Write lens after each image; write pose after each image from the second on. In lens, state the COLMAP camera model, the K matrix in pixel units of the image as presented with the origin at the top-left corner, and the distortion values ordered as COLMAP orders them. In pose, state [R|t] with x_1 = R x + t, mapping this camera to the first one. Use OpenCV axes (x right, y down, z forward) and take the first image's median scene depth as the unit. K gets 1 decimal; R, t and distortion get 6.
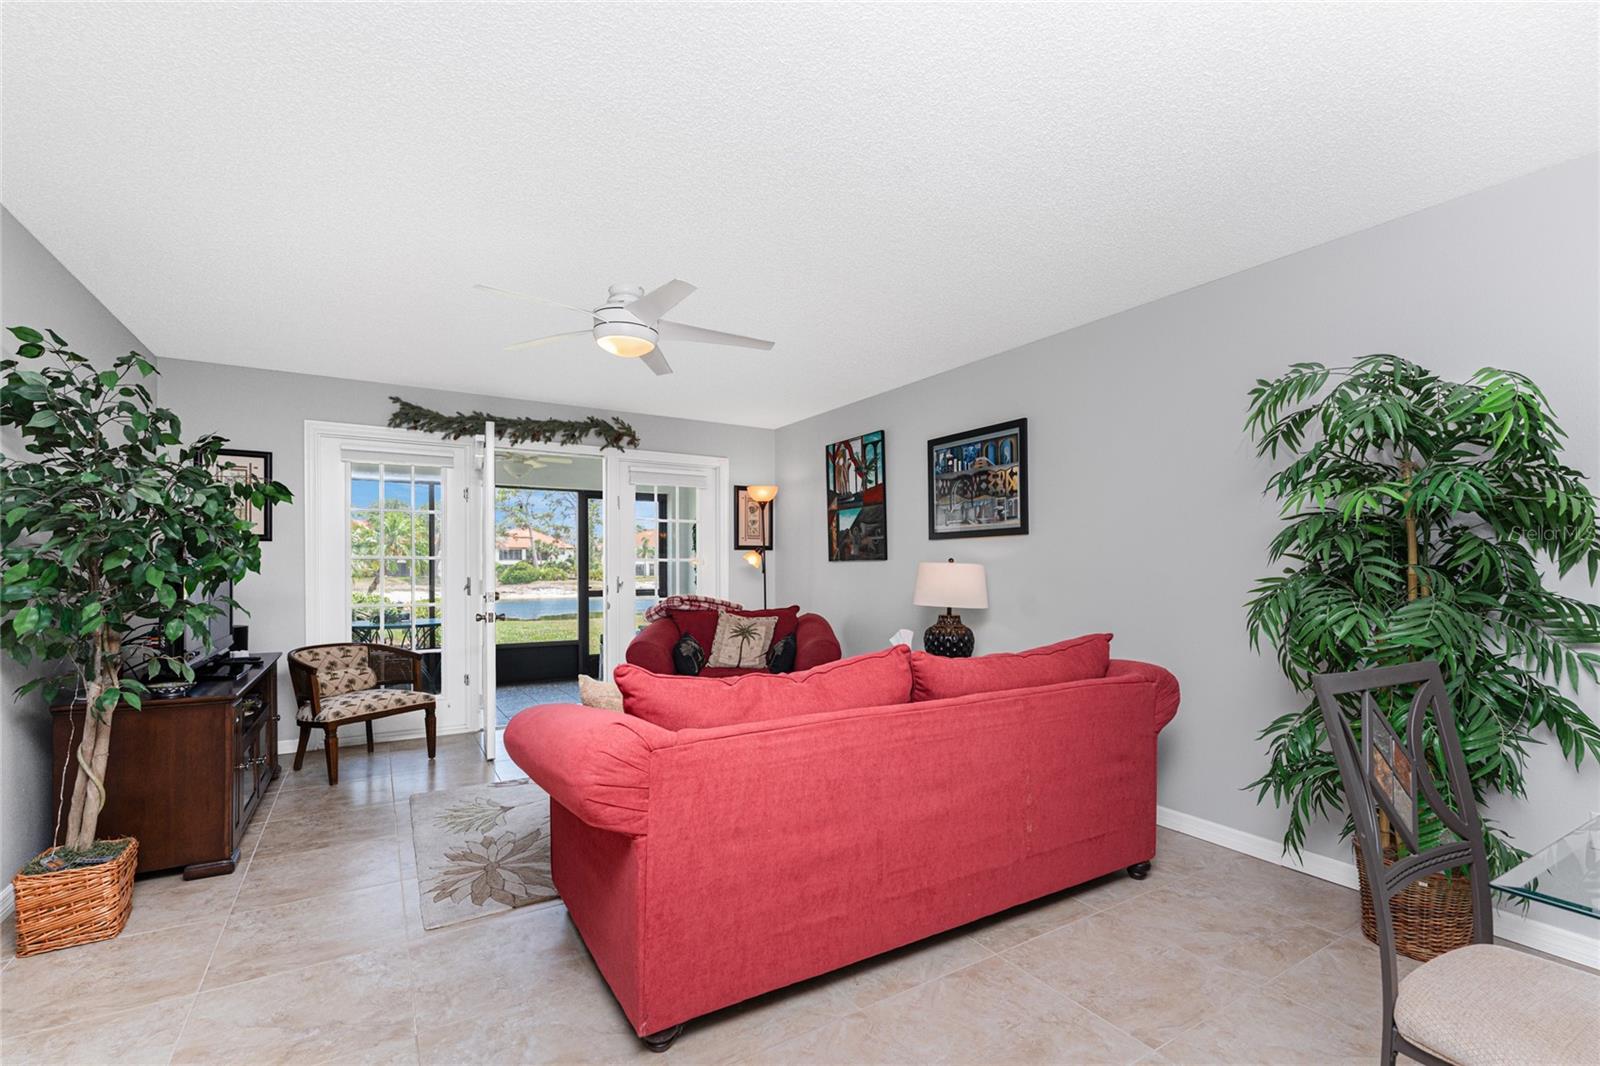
lens RADIAL K [[701.3, 0, 803.2], [0, 701.3, 572.3], [0, 0, 1]] dist [0.001575, 0.000102]
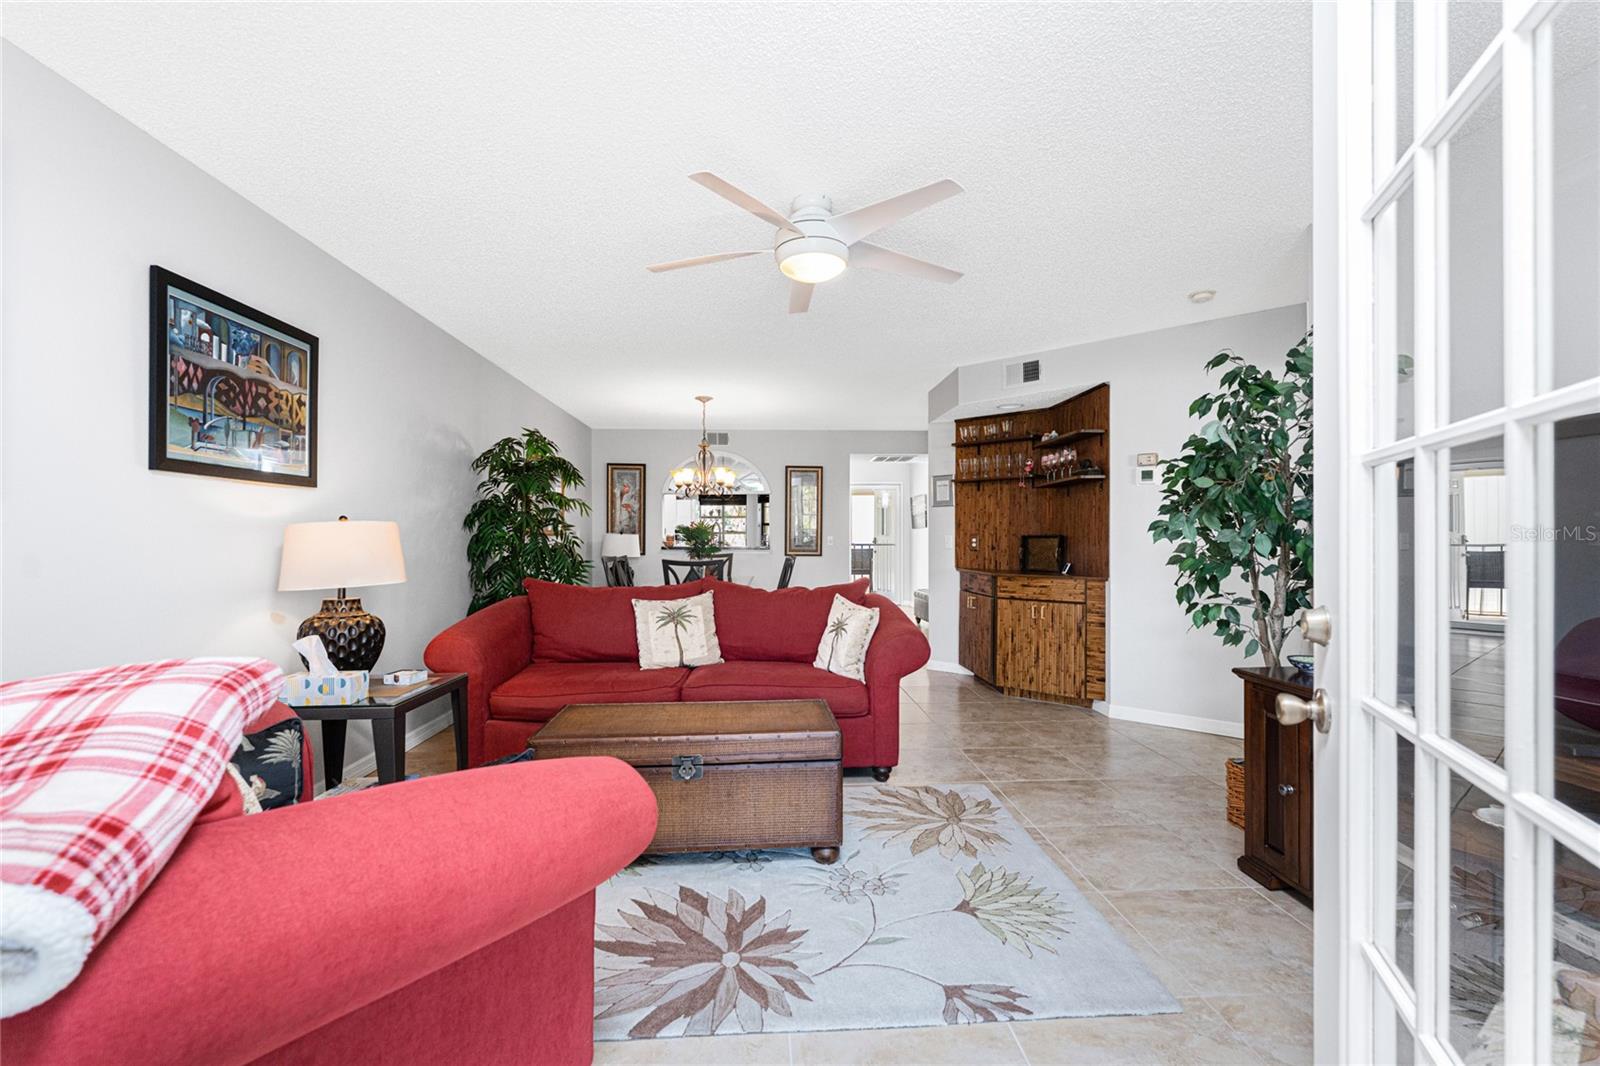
lens RADIAL K [[685.3, 0, 800.0], [0, 685.3, 533.0], [0, 0, 1]] dist [0.000813, 0.000016]
pose [[-0.881294, 0.005241, 0.472539, -0.391057], [0.005092, 0.999986, -0.001594, 0.000179], [-0.472540, 0.001002, -0.881308, 1.079036]]
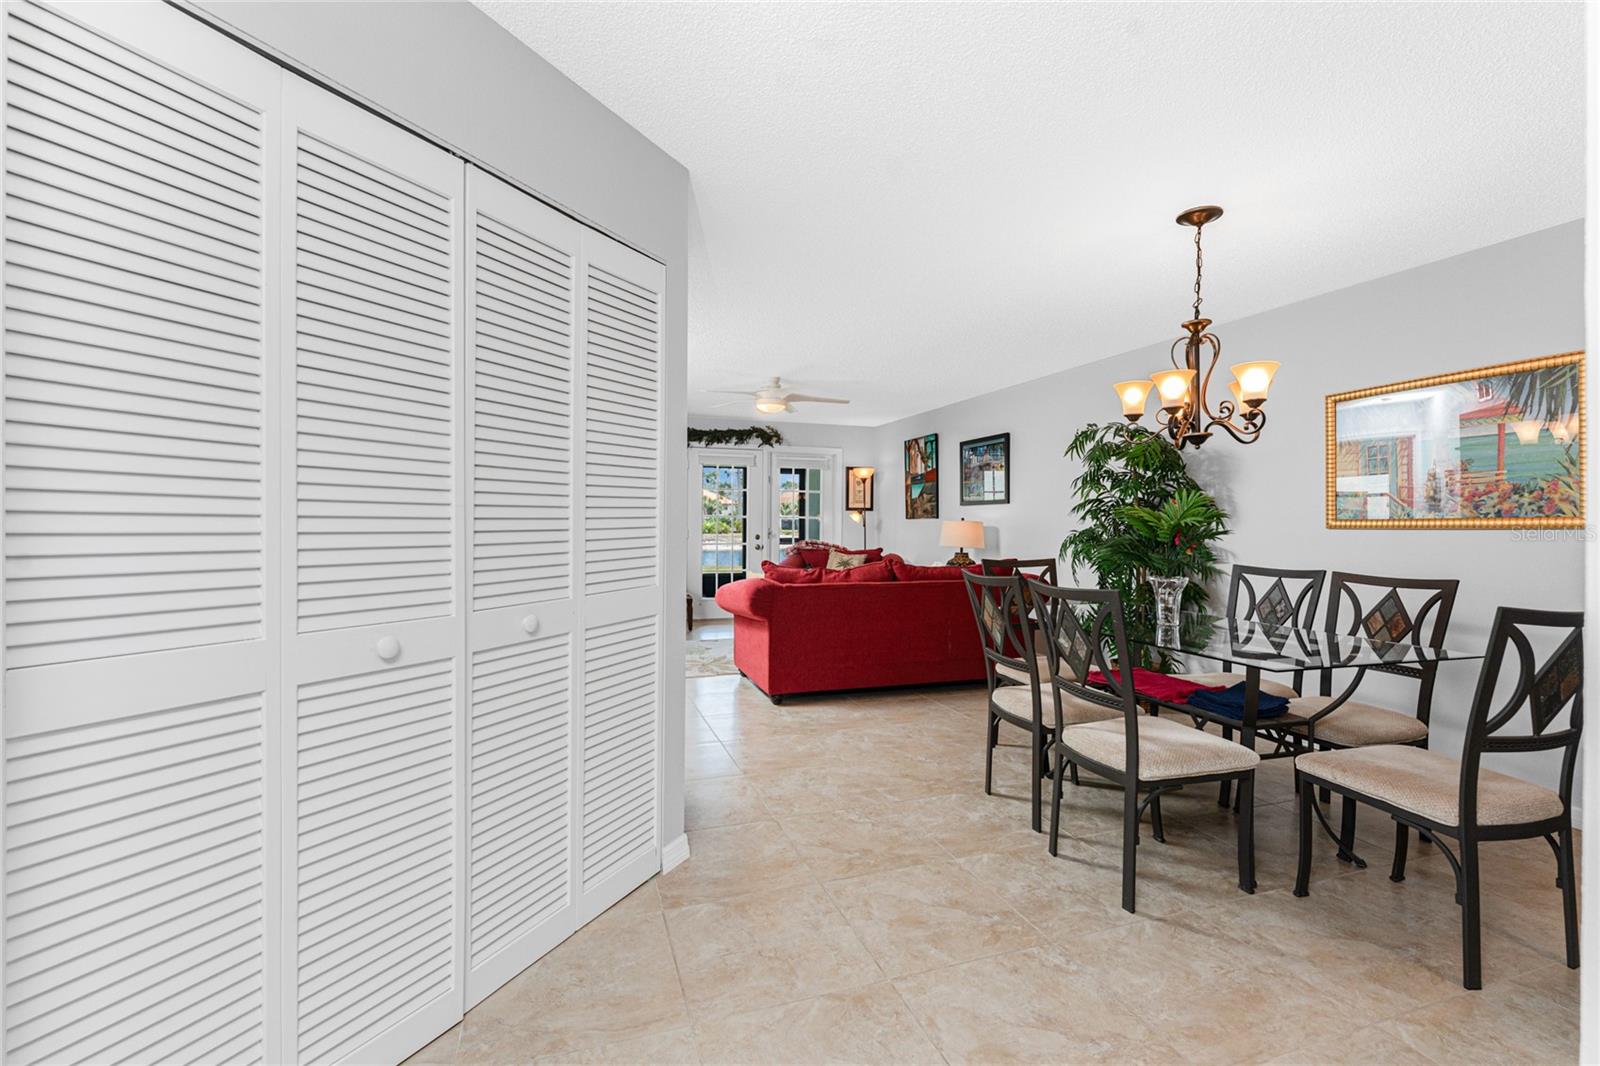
lens RADIAL K [[691.1, 0, 803.6], [0, 691.1, 515.4], [0, 0, 1]] dist [0.000387, -0.000039]
pose [[0.976491, 0.001278, -0.215555, 0.152420], [-0.004830, 0.999861, -0.015953, 0.001571], [0.215505, 0.016619, 0.976361, -0.518586]]
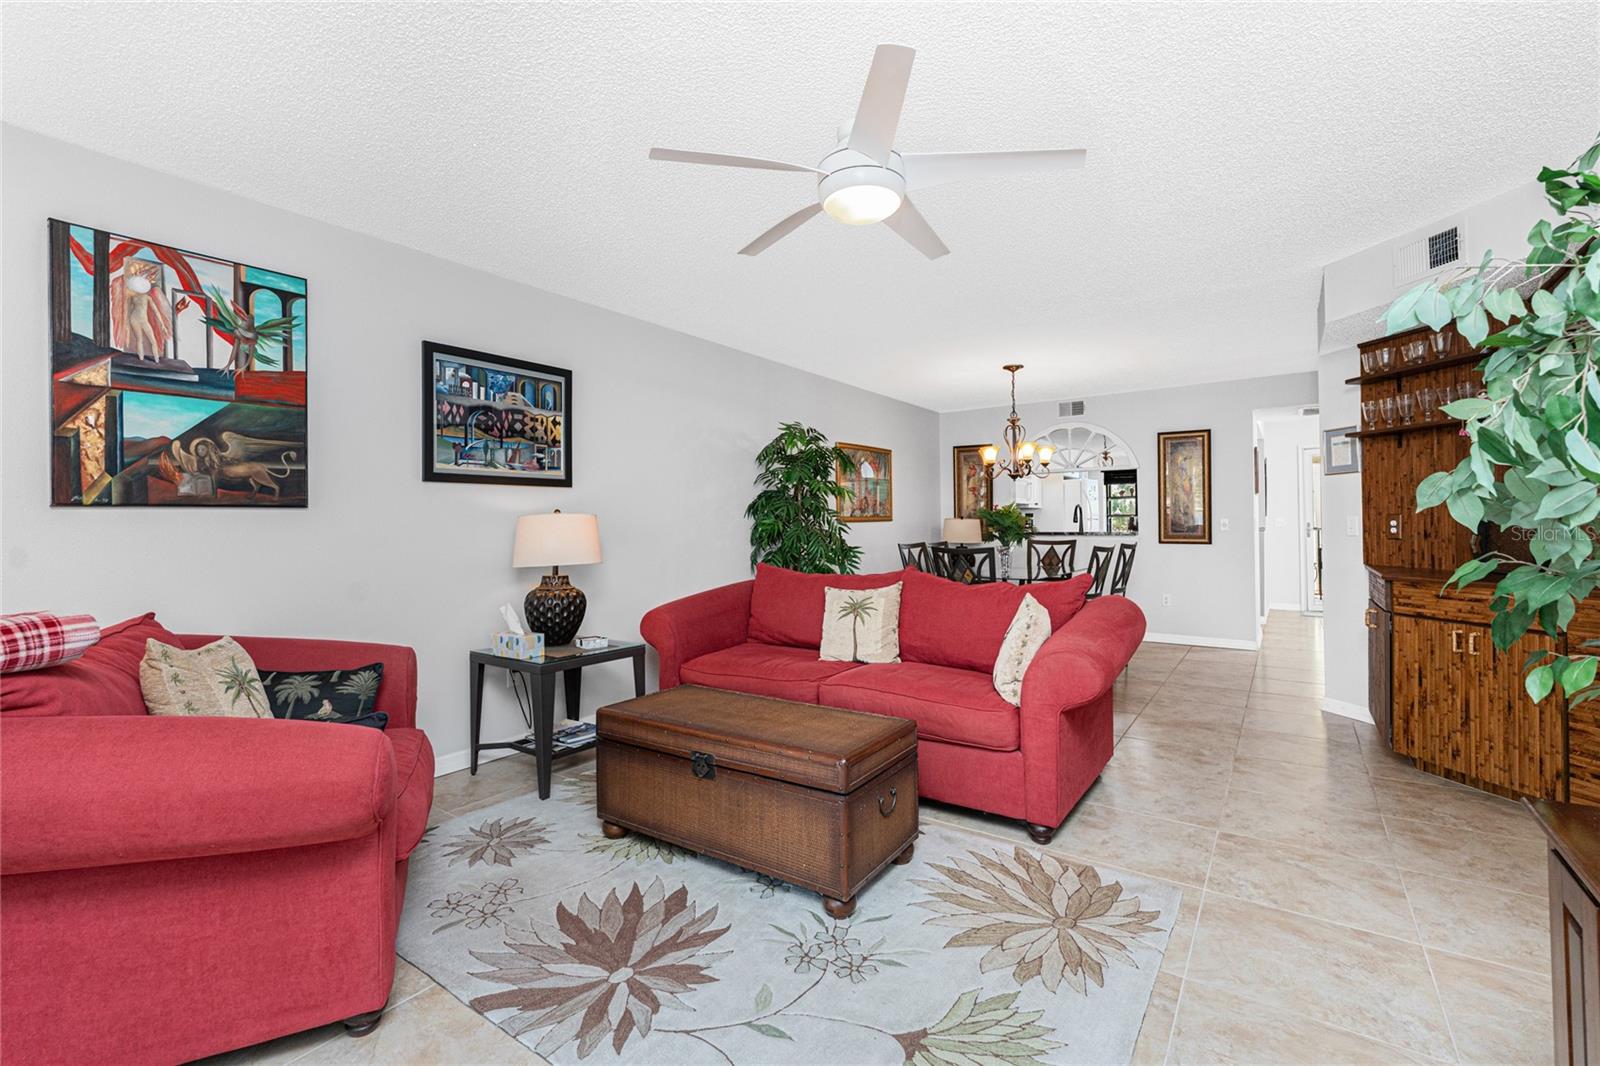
lens RADIAL K [[691.1, 0, 803.6], [0, 691.1, 515.4], [0, 0, 1]] dist [0.000387, -0.000039]
pose [[-0.396137, 0.016148, 0.918049, -0.542106], [0.016202, 0.999813, -0.010596, 0.001022], [-0.918049, 0.010676, -0.396324, 0.828021]]
